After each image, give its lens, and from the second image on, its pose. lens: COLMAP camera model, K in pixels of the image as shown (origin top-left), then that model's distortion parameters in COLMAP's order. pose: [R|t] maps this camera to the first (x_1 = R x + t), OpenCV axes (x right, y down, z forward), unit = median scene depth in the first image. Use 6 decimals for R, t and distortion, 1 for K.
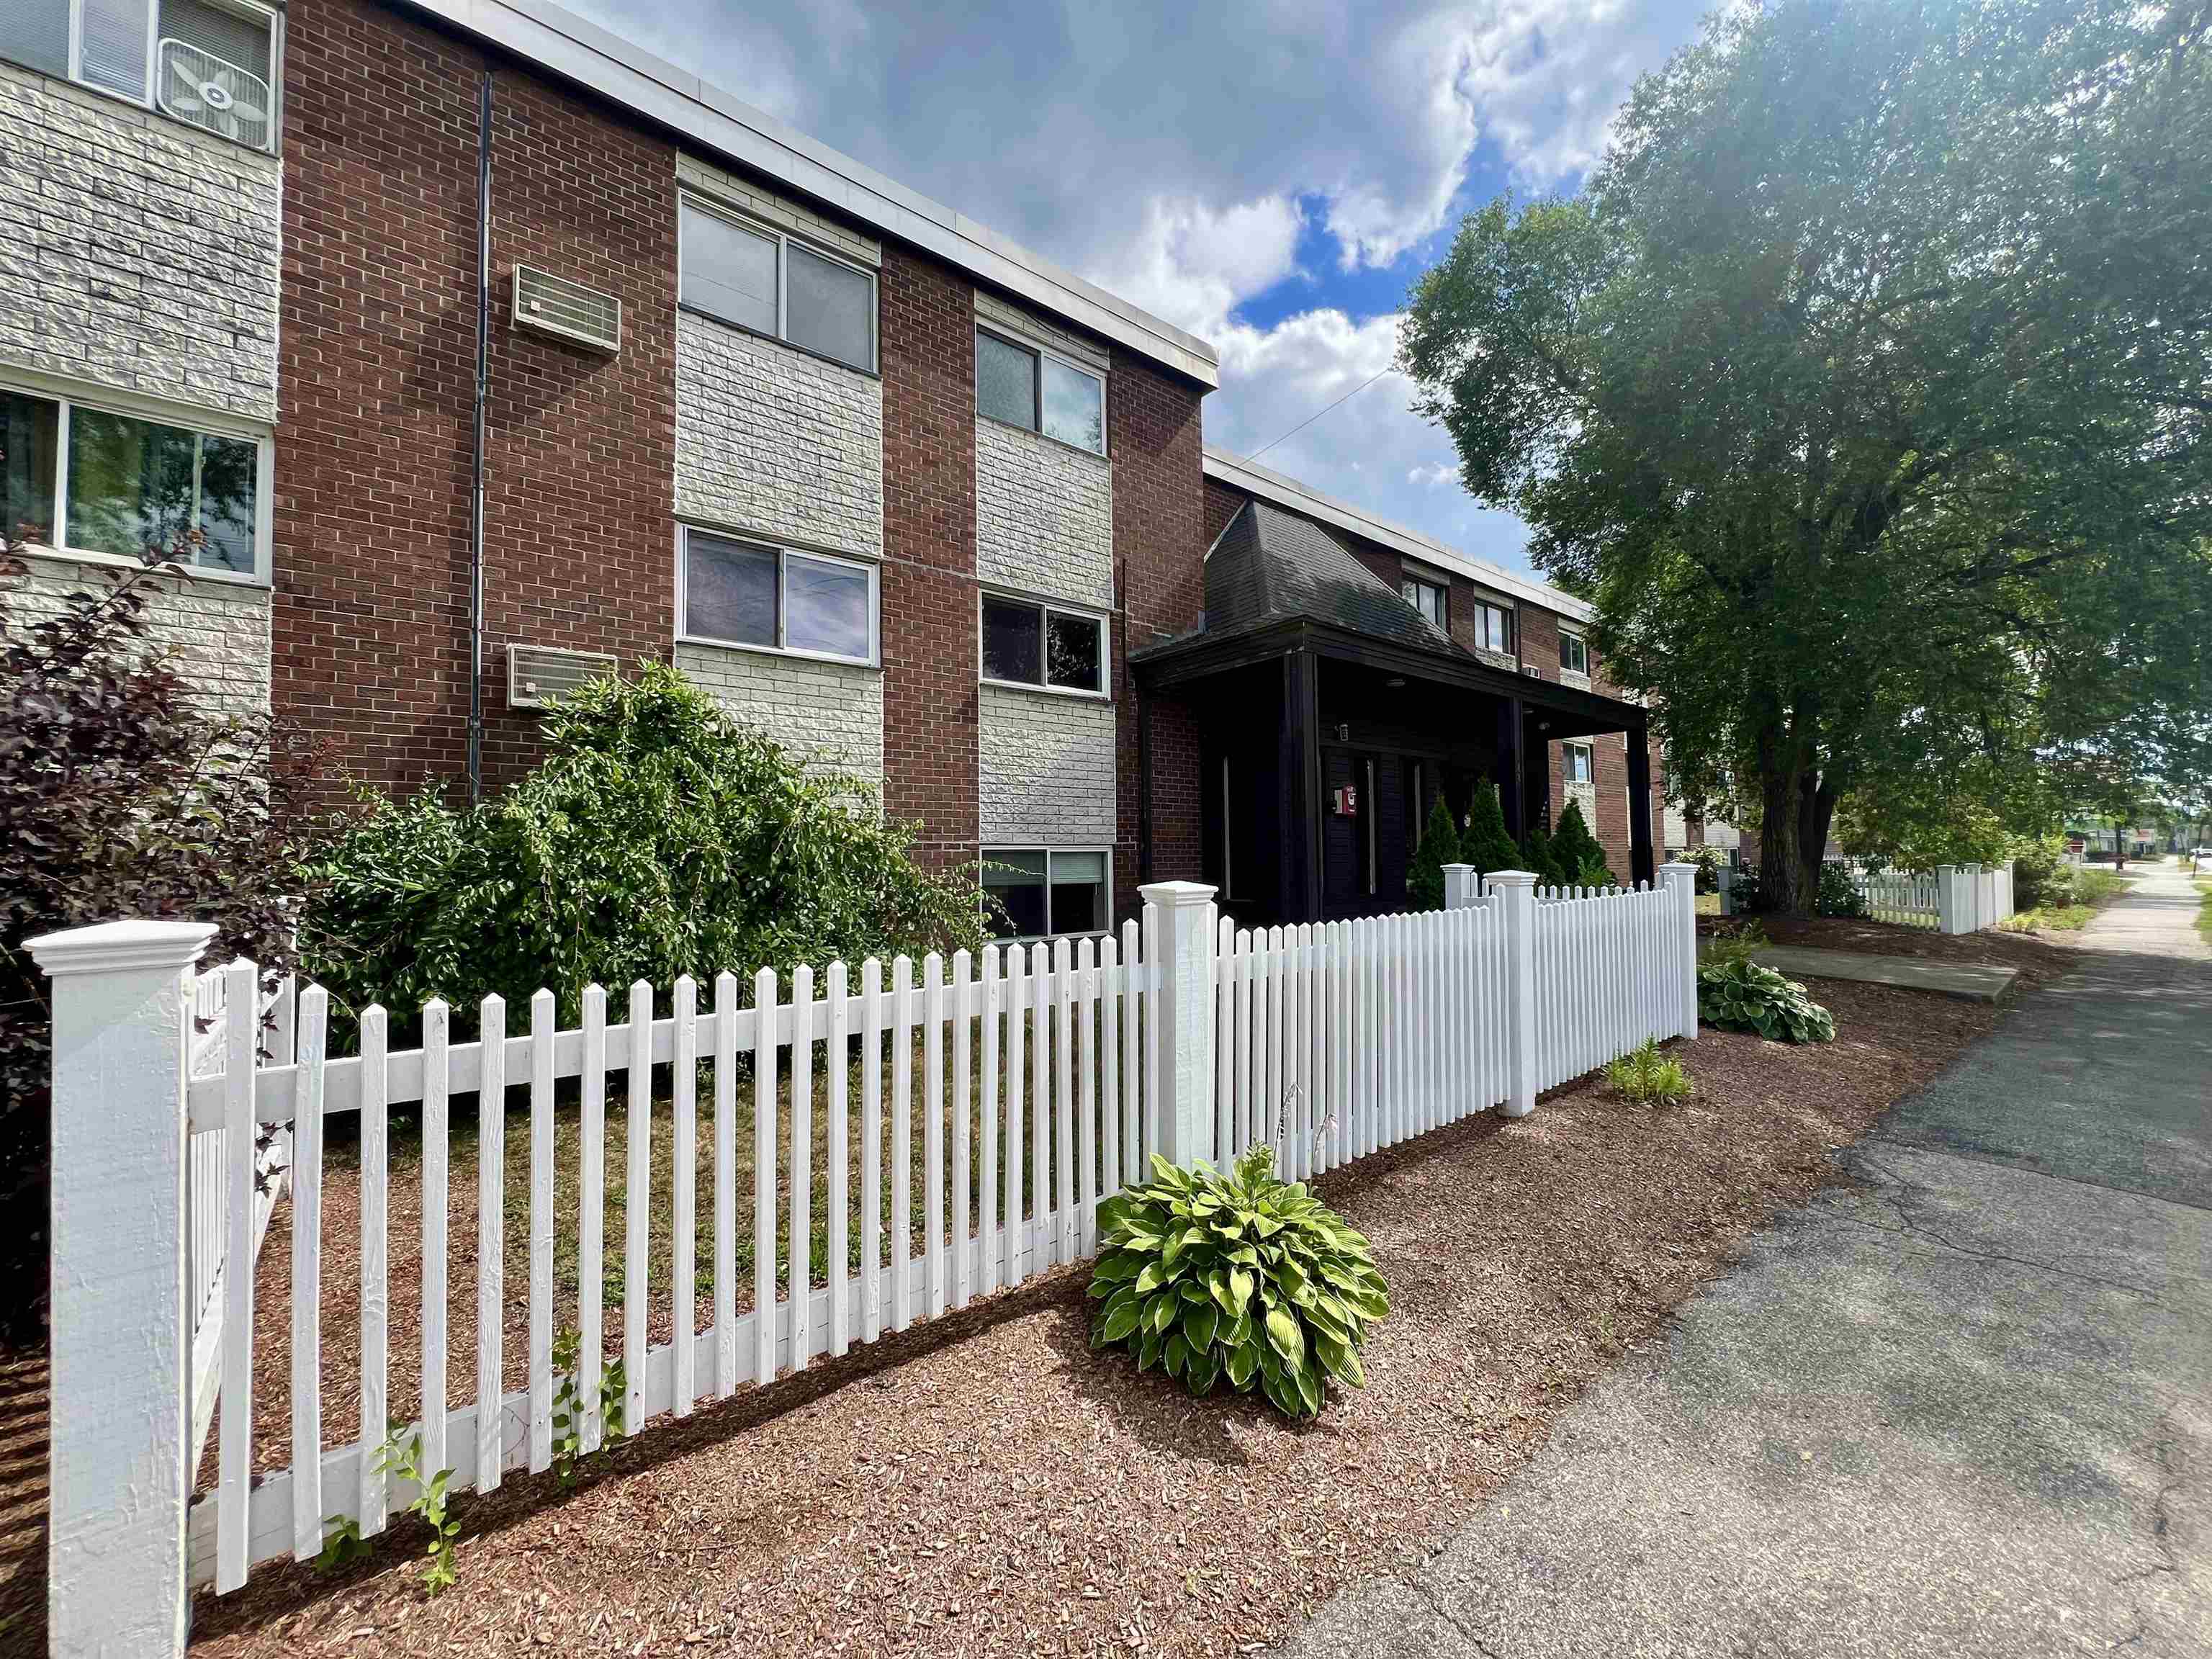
lens RADIAL K [[883.9, 0, 1101.0], [0, 883.9, 820.9], [0, 0, 1]] dist [-0.002723, 0.000641]
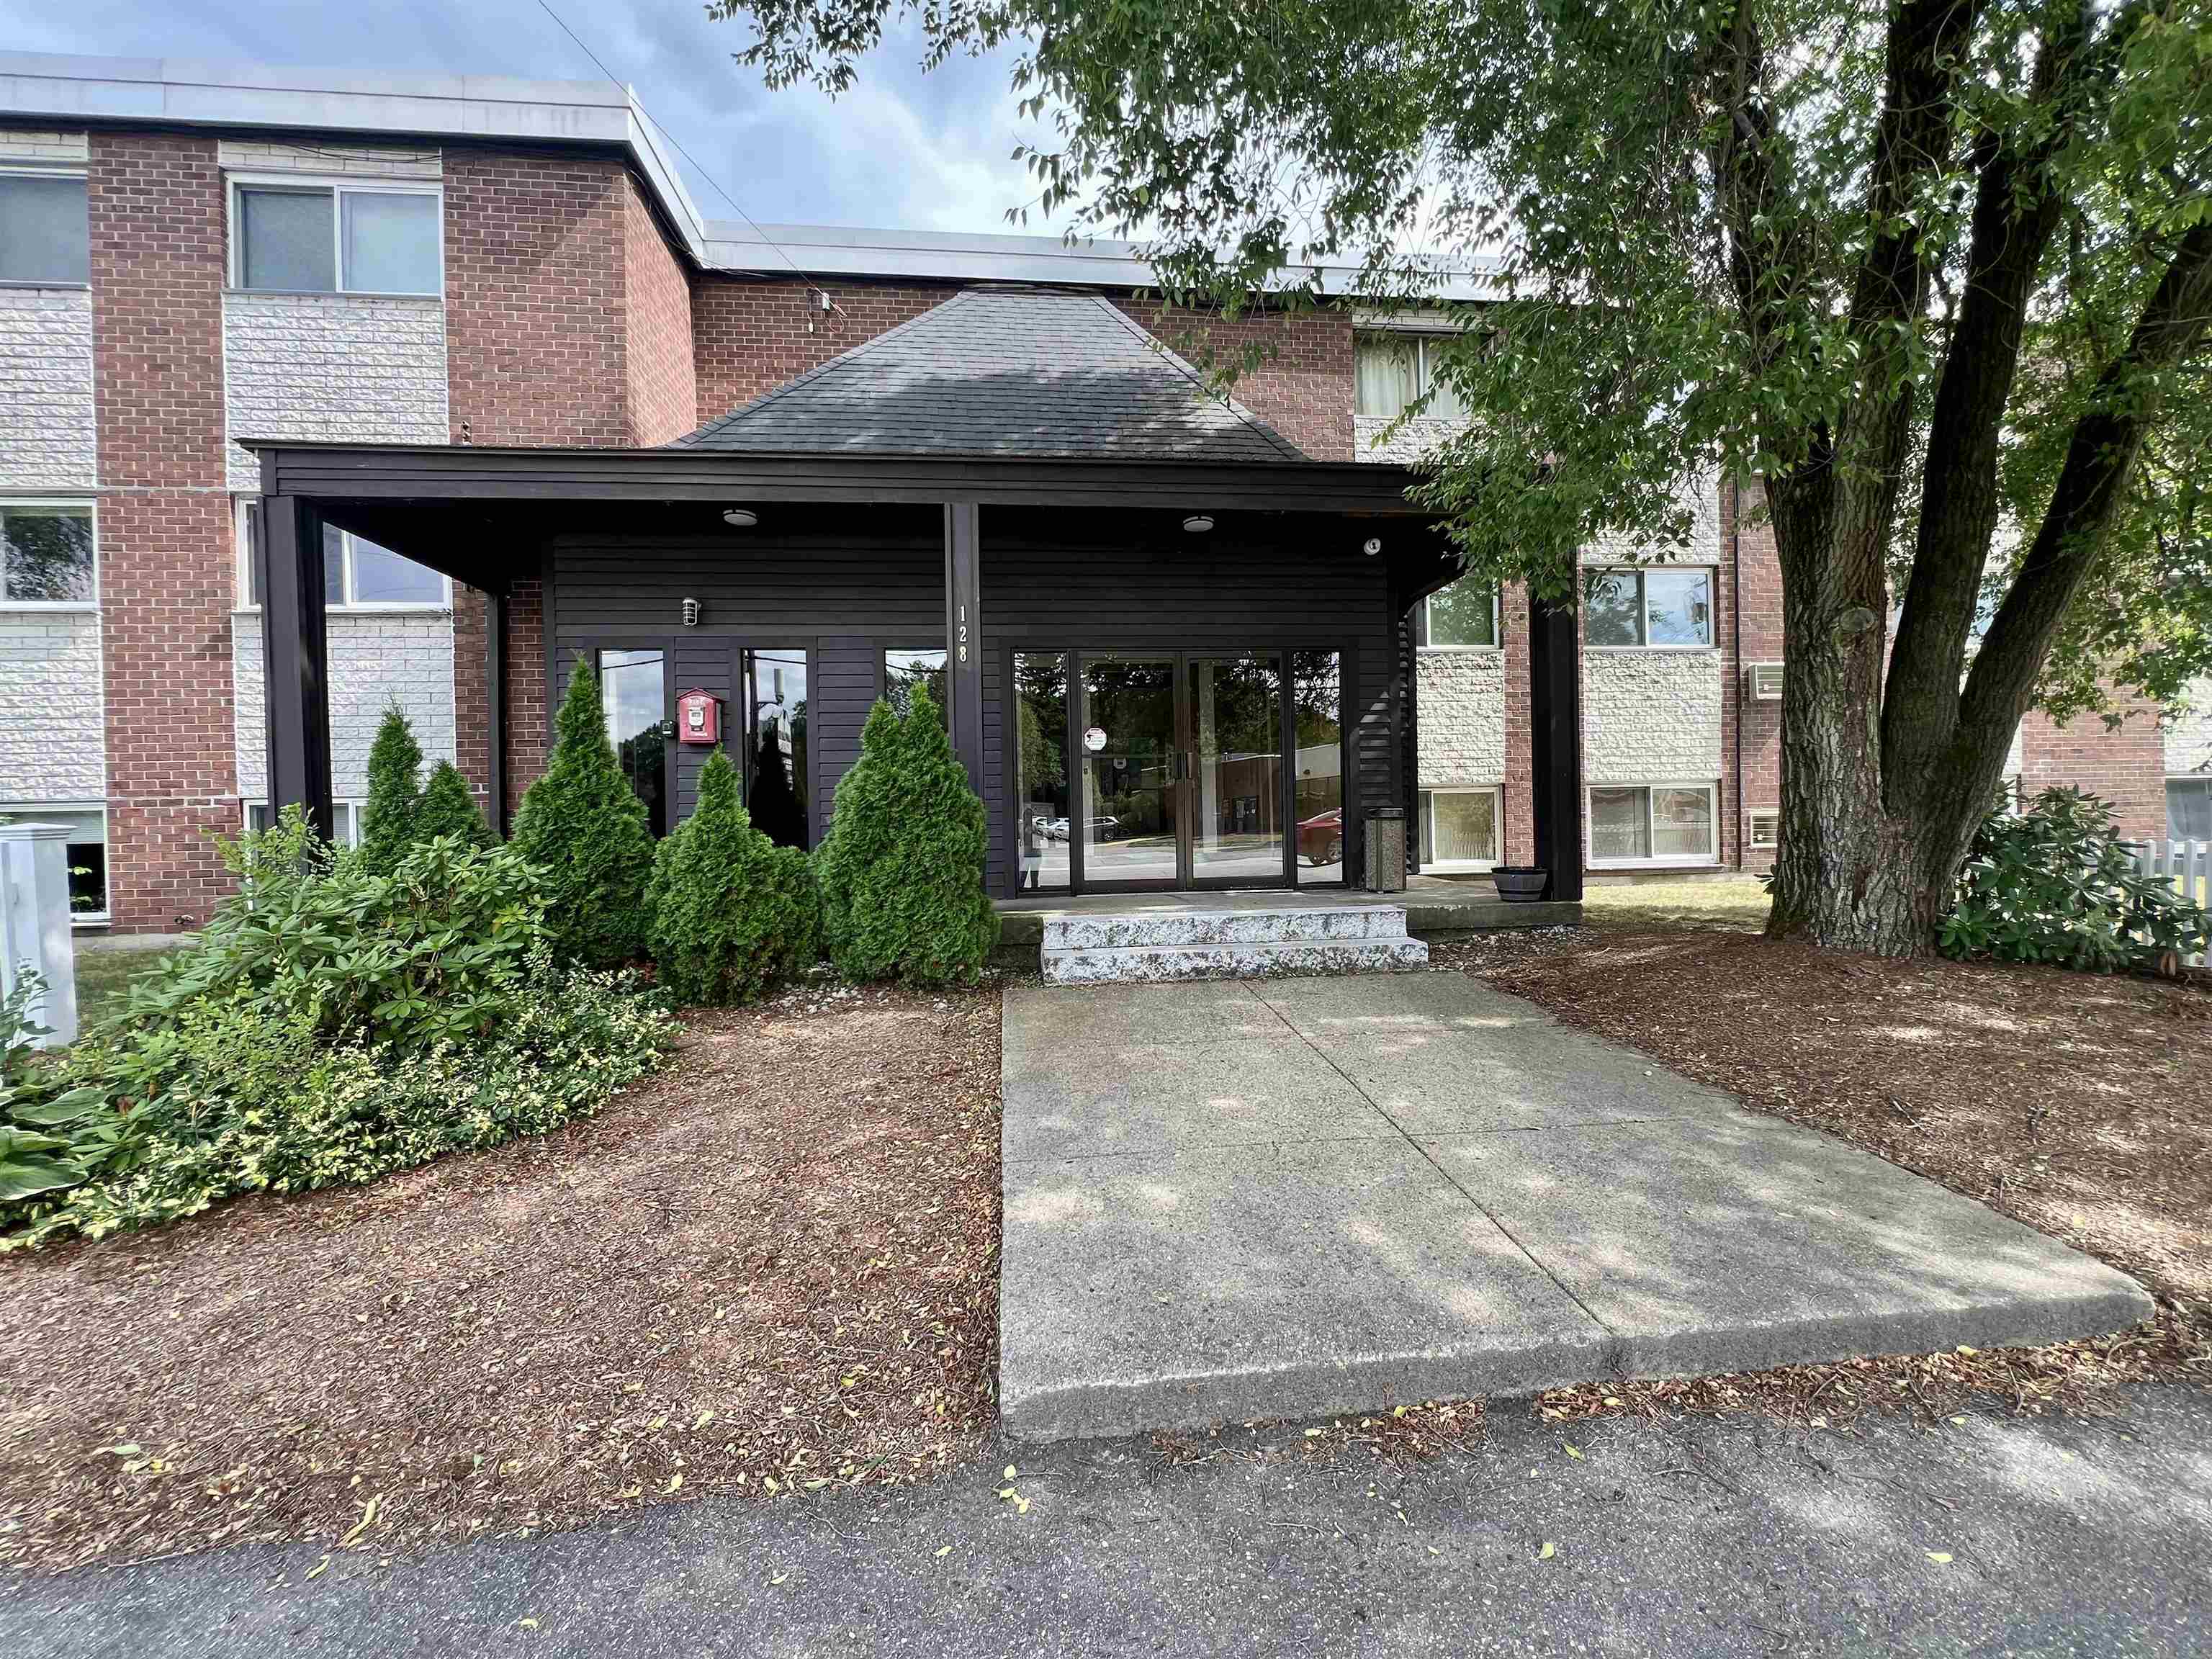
lens RADIAL K [[883.9, 0, 1105.9], [0, 883.9, 823.1], [0, 0, 1]] dist [-0.002723, 0.000641]
pose [[0.829760, -0.001634, -0.558118, 1.094476], [0.036181, 0.998050, 0.050869, 0.038348], [0.556947, -0.062402, 0.828201, 0.778998]]
